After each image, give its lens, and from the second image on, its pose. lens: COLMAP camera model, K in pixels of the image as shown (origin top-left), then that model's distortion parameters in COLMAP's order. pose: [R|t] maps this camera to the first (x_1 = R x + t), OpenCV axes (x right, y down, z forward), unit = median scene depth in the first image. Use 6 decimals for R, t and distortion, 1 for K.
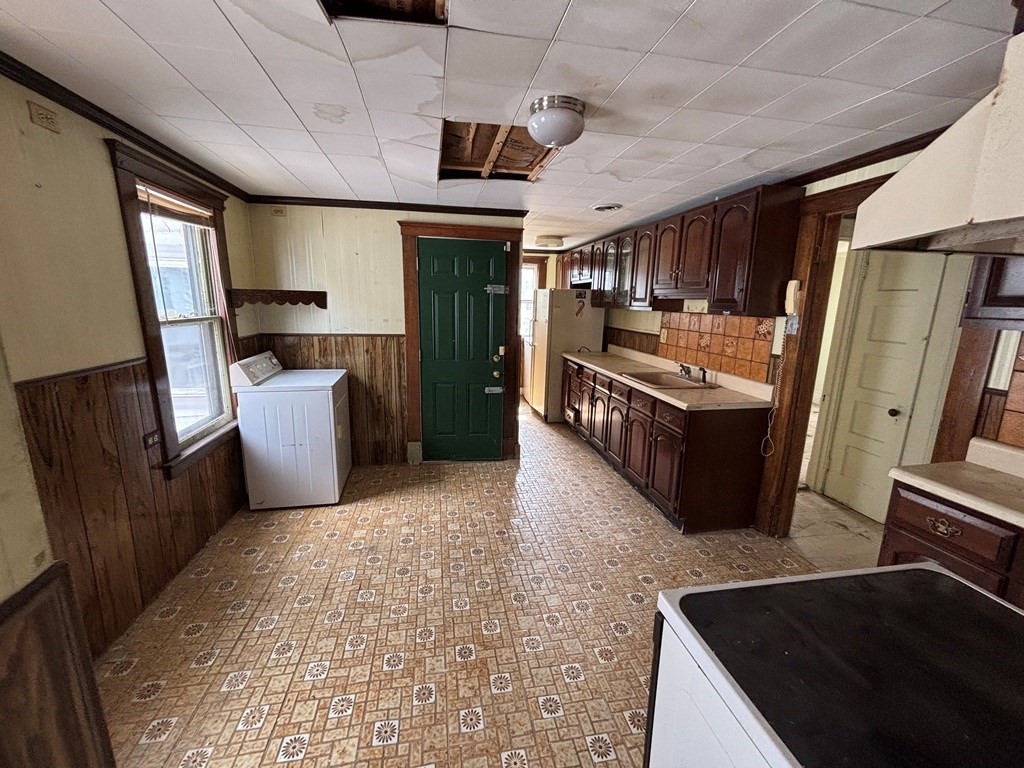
lens RADIAL K [[415.8, 0, 503.5], [0, 415.8, 383.8], [0, 0, 1]] dist [0.010876, -0.000742]
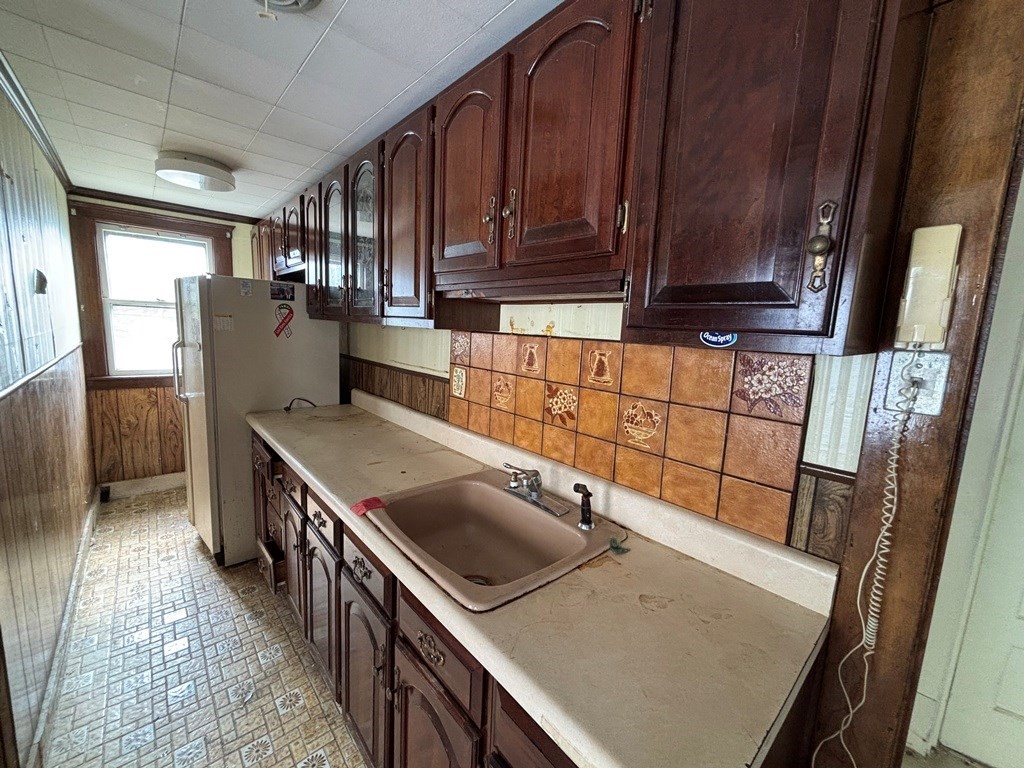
lens RADIAL K [[415.8, 0, 511.9], [0, 415.8, 387.3], [0, 0, 1]] dist [0.010876, -0.000742]
pose [[0.847608, -0.058288, 0.527411, 0.219139], [0.076255, 0.997012, -0.012364, -0.115237], [-0.525115, 0.050698, 0.849520, 0.666282]]
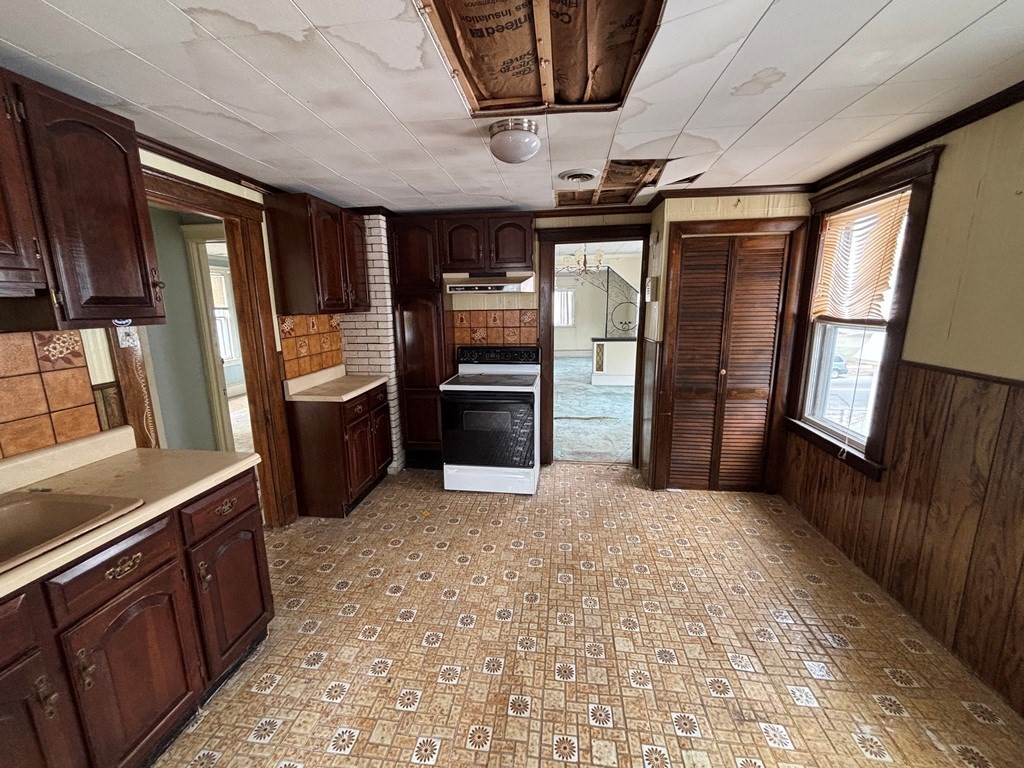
lens RADIAL K [[415.8, 0, 514.7], [0, 415.8, 384.5], [0, 0, 1]] dist [0.010876, -0.000742]
pose [[-0.959436, -0.060894, 0.275272, -0.108140], [0.050971, 0.922839, 0.381799, -0.223400], [-0.277281, 0.380342, -0.882301, 1.097253]]
